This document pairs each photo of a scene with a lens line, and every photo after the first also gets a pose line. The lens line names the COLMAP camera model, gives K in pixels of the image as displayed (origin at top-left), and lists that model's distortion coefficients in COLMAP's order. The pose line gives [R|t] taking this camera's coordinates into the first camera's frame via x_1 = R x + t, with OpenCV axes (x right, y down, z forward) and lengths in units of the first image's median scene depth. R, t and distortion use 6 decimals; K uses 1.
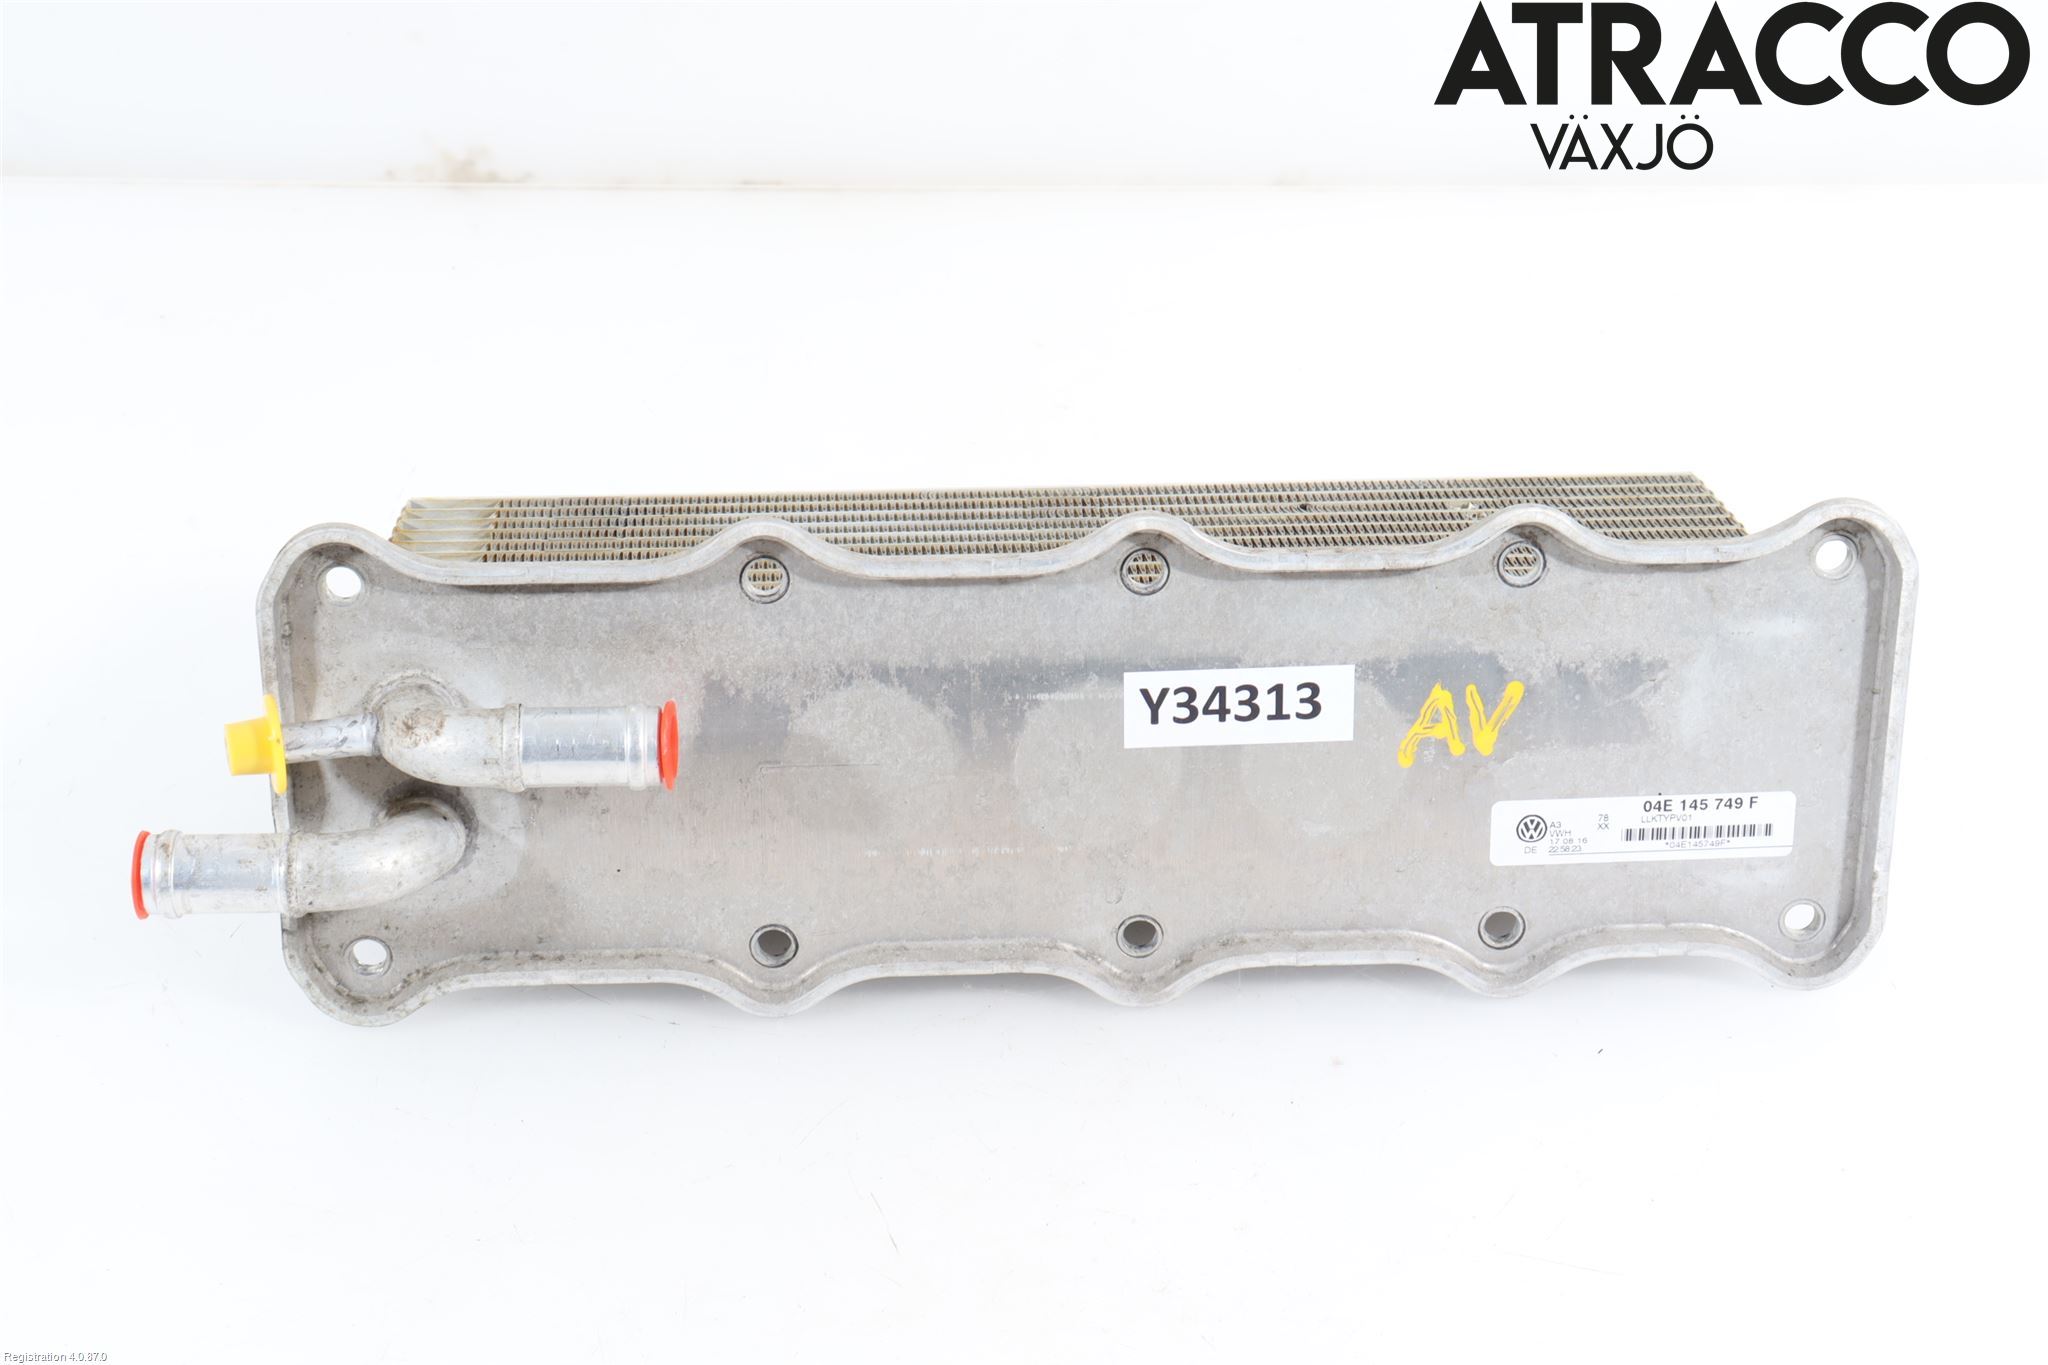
lens RADIAL K [[3509.5, 0, 1026.1], [0, 3509.5, 674.5], [0, 0, 1]] dist [0.027488, 0.000000]
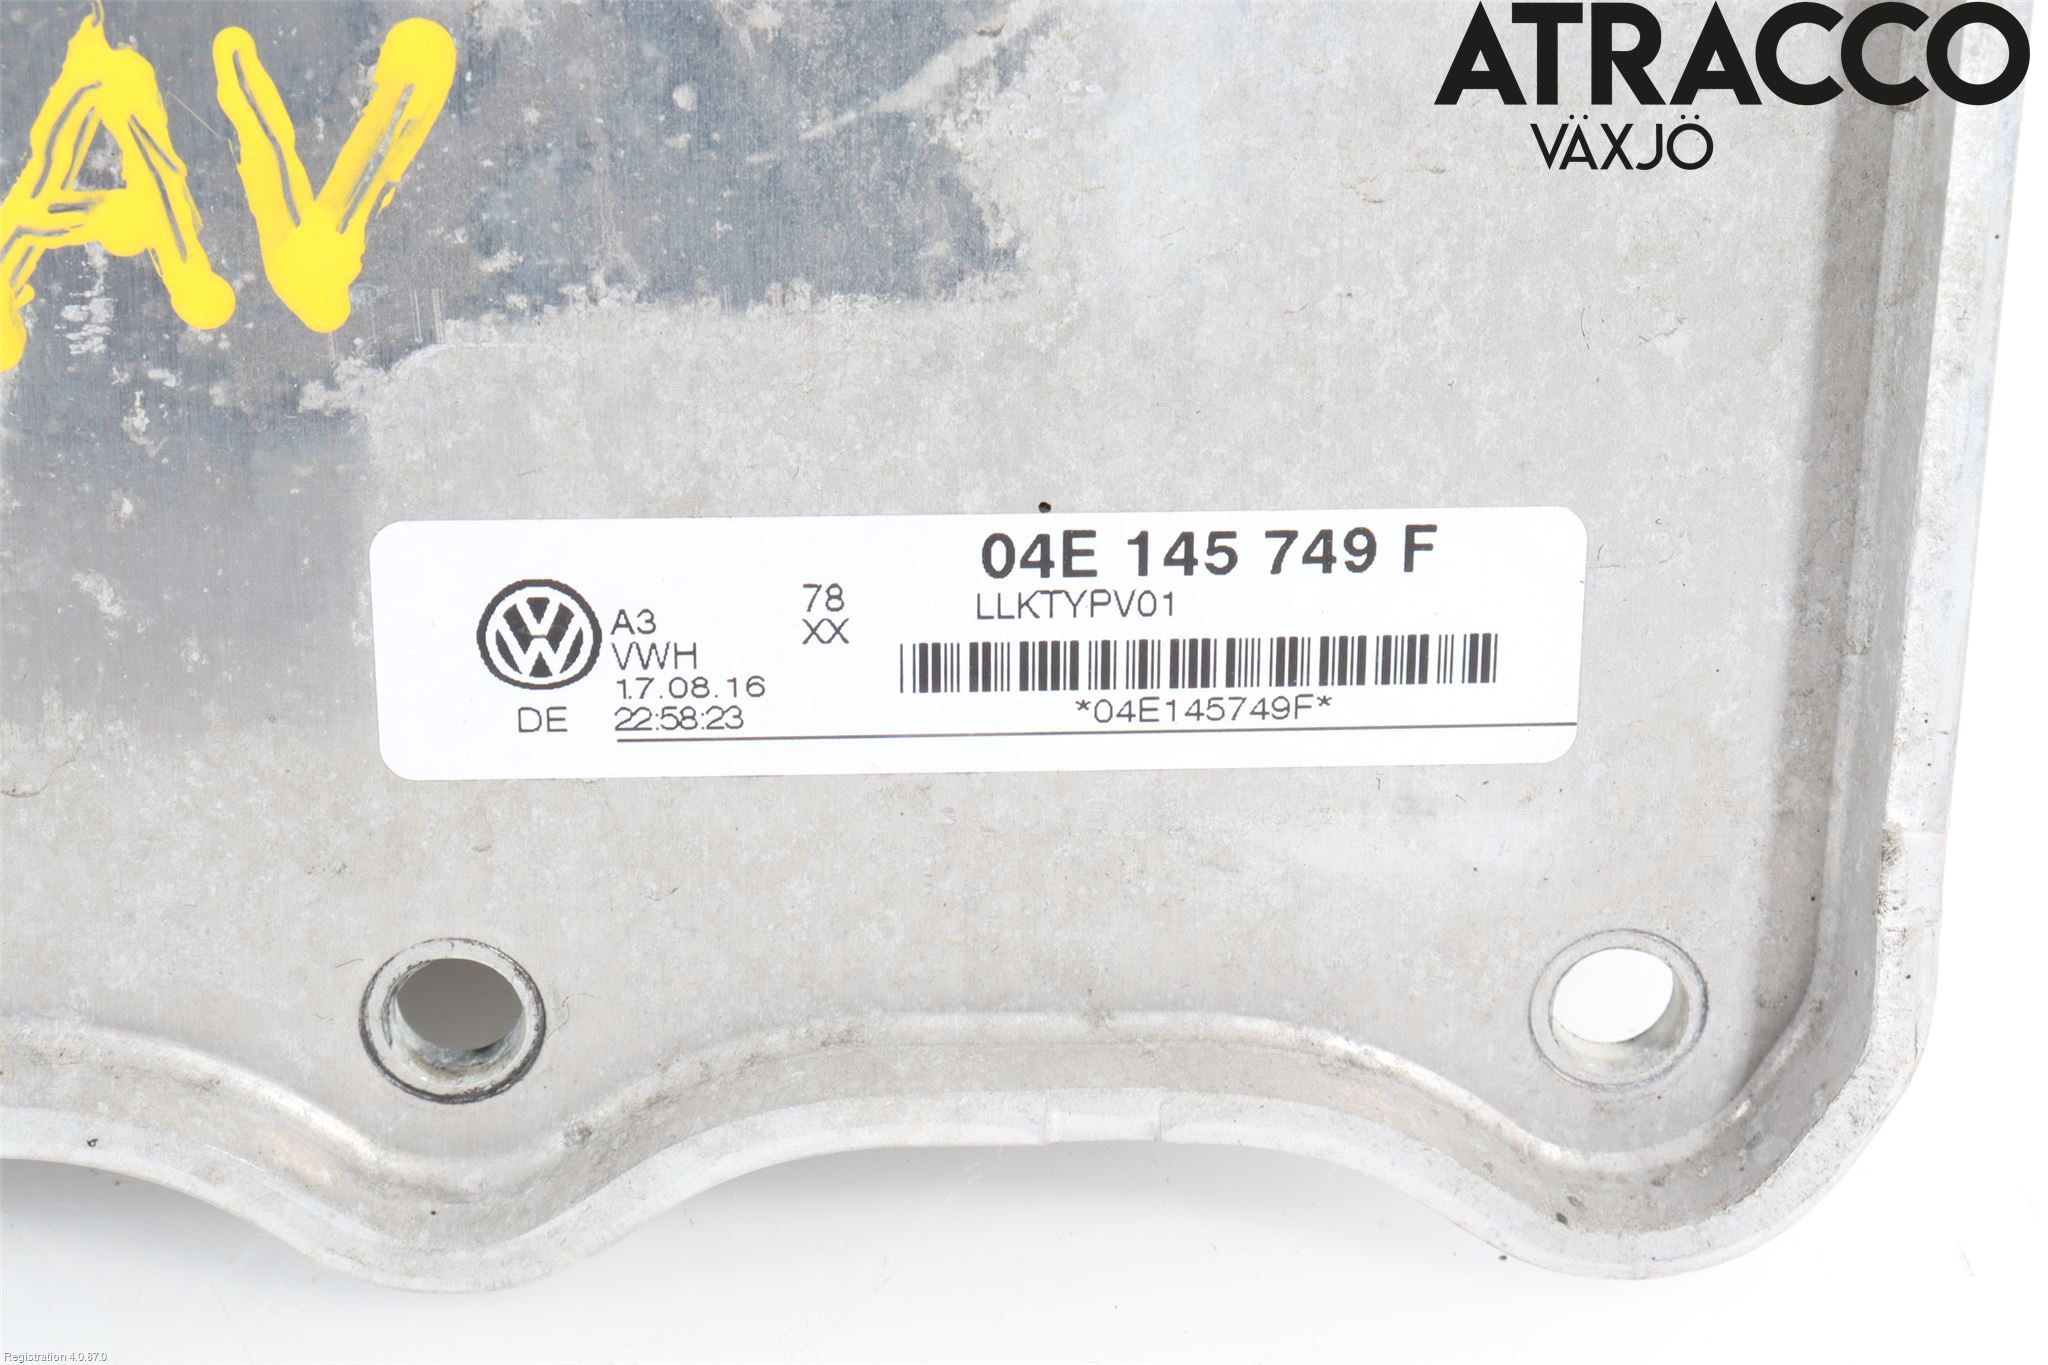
lens RADIAL K [[5175.3, 0, 1021.7], [0, 5175.3, 690.2], [0, 0, 1]] dist [0.060324, 0.000000]
pose [[0.999715, 0.019058, 0.014348, 0.172899], [-0.019535, 0.999235, 0.033888, 0.034469], [-0.013691, -0.034159, 0.999323, 0.625838]]
